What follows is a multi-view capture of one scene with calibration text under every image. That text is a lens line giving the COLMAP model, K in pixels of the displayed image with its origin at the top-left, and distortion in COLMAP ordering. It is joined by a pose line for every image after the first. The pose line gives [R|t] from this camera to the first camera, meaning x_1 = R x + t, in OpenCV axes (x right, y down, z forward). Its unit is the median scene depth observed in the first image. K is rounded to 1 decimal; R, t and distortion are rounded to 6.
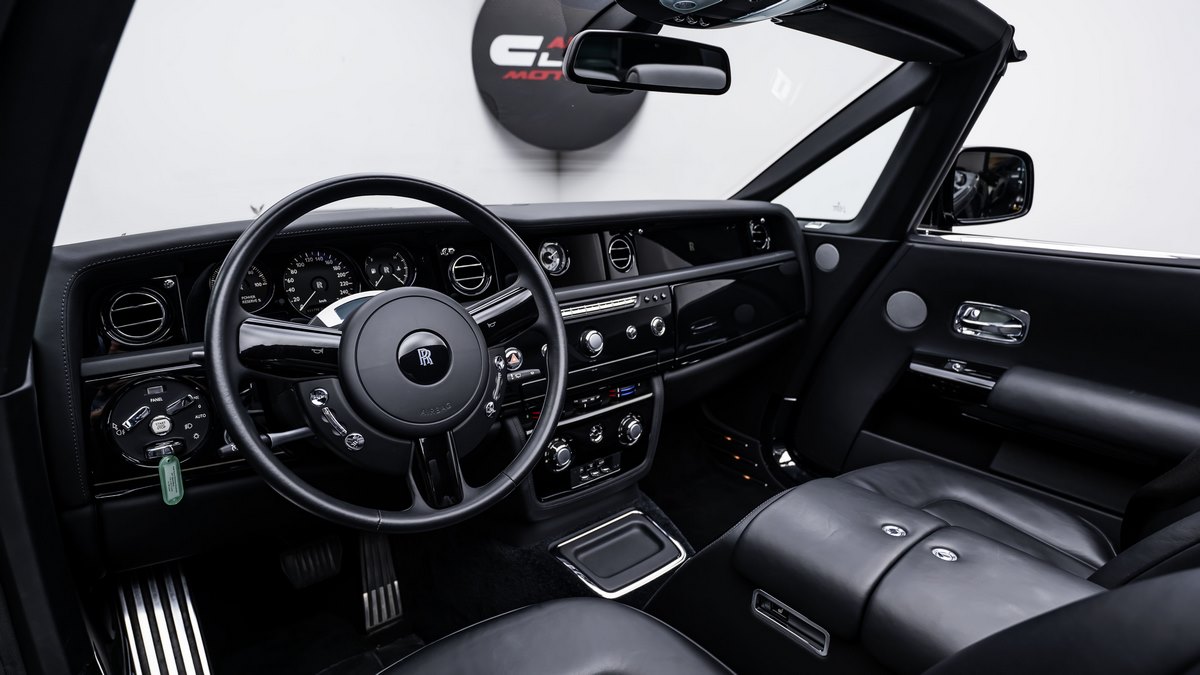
lens RADIAL K [[696.7, 0, 598.7], [0, 696.7, 336.3], [0, 0, 1]] dist [-0.005142, -0.001068]
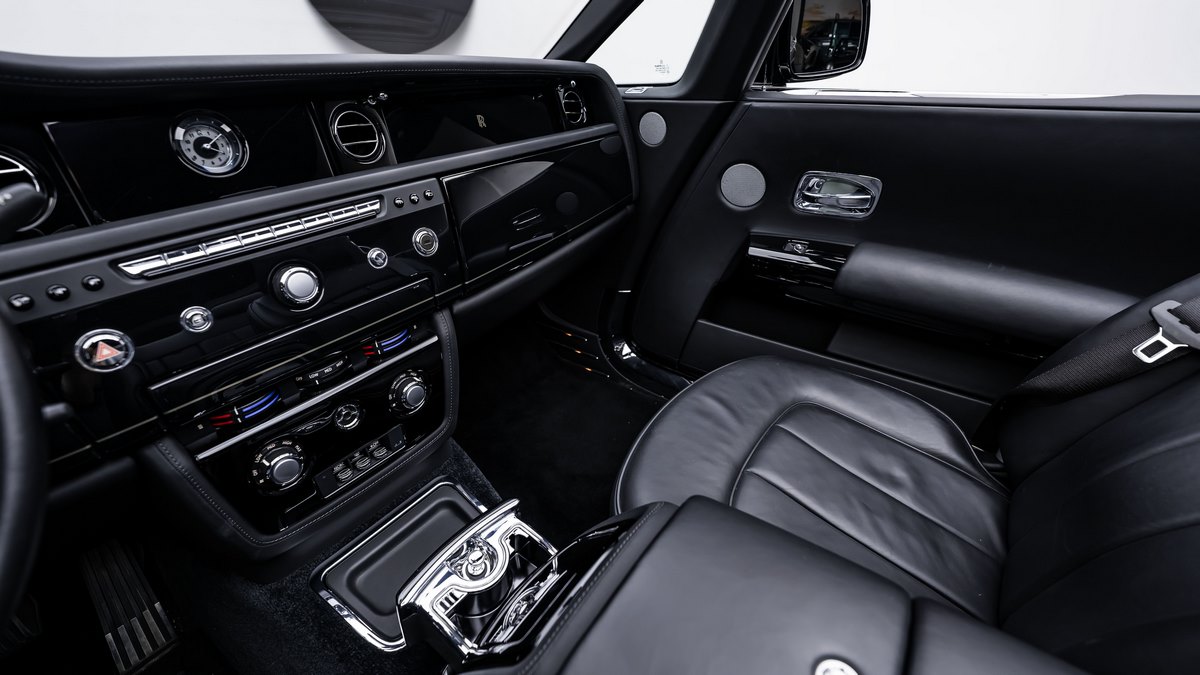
lens RADIAL K [[481.0, 0, 602.2], [0, 481.0, 340.6], [0, 0, 1]] dist [-0.022881, -0.000576]
pose [[0.971981, -0.140386, 0.188531, 0.140744], [0.087570, 0.960590, 0.263816, -0.028147], [-0.218137, -0.239915, 0.945969, 0.463297]]
